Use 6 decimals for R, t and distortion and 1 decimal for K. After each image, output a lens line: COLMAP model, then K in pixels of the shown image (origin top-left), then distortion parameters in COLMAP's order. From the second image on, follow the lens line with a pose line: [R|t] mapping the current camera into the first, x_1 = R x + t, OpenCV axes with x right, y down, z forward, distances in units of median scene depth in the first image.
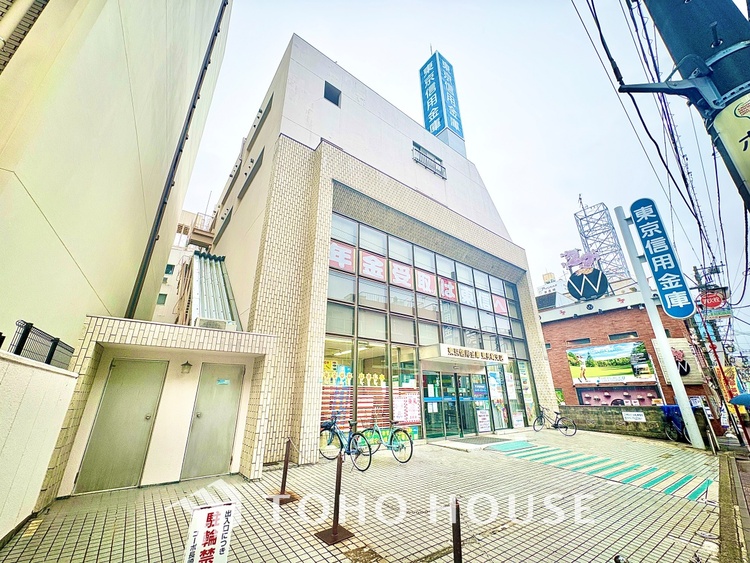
lens RADIAL K [[298.4, 0, 376.2], [0, 298.4, 282.1], [0, 0, 1]] dist [0.000941, 0.000183]
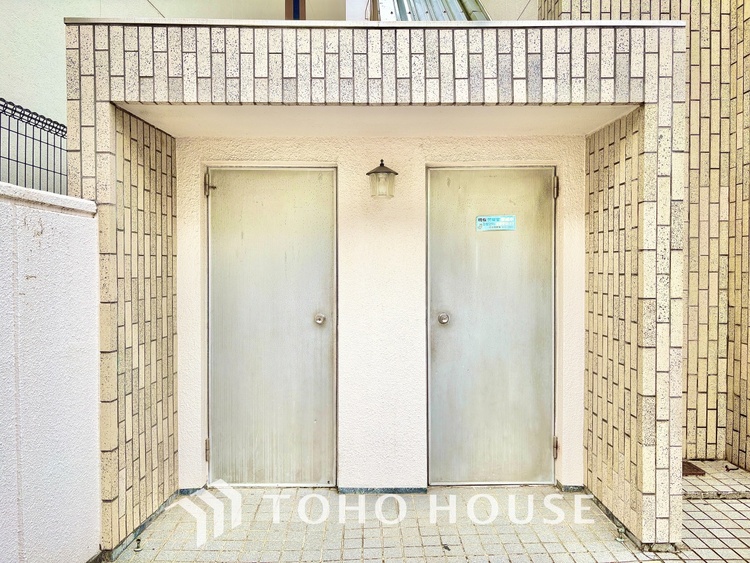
lens RADIAL K [[566.8, 0, 371.6], [0, 566.8, 279.1], [0, 0, 1]] dist [0.002666, -0.000101]
pose [[0.802403, 0.014487, -0.596607, -0.131867], [0.213845, 0.926340, 0.310103, 0.089229], [0.557153, -0.376409, 0.740200, 0.234805]]
